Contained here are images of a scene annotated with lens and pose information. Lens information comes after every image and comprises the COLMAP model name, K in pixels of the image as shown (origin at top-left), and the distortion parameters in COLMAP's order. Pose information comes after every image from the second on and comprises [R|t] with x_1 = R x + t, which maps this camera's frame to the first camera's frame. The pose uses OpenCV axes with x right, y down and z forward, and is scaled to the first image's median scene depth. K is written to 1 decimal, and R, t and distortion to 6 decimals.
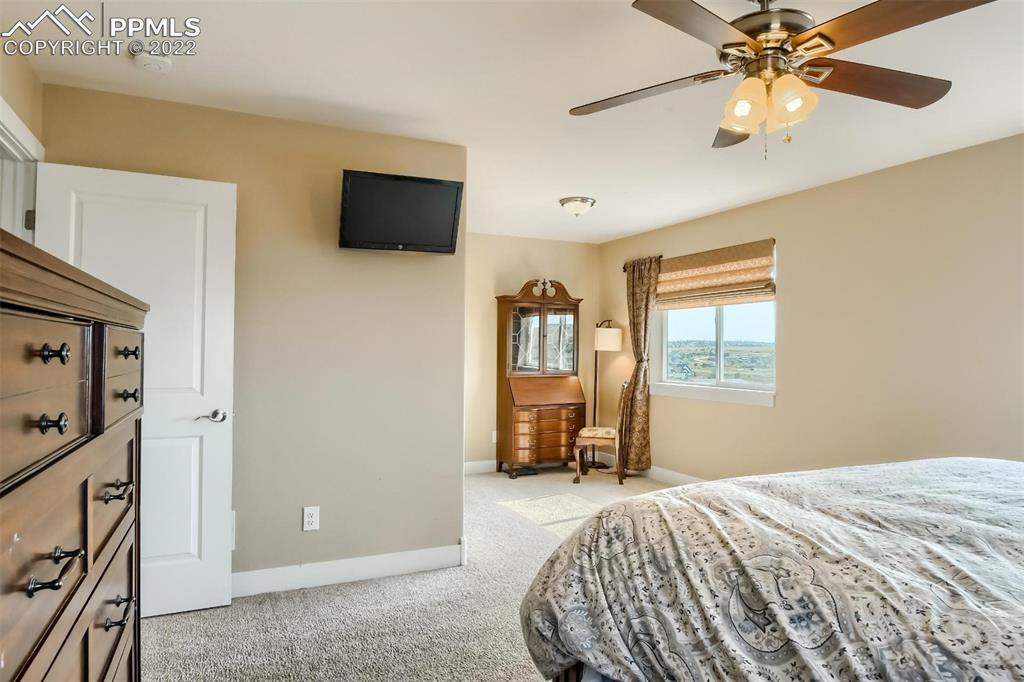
lens RADIAL K [[628.2, 0, 512.0], [0, 628.2, 341.0], [0, 0, 1]] dist [-0.001306, -0.004903]
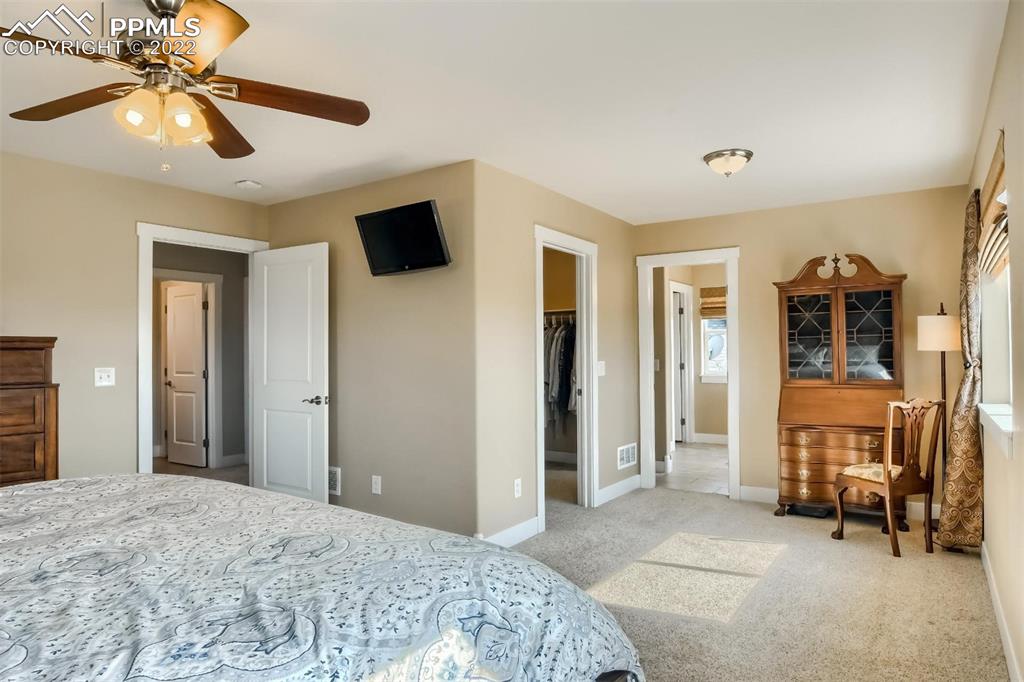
lens RADIAL K [[628.2, 0, 512.0], [0, 628.2, 341.0], [0, 0, 1]] dist [-0.001306, -0.004903]
pose [[0.503832, -0.029127, -0.863310, 0.532732], [0.023585, 0.999523, -0.019959, 0.009359], [0.863480, -0.010305, 0.504278, 0.327839]]
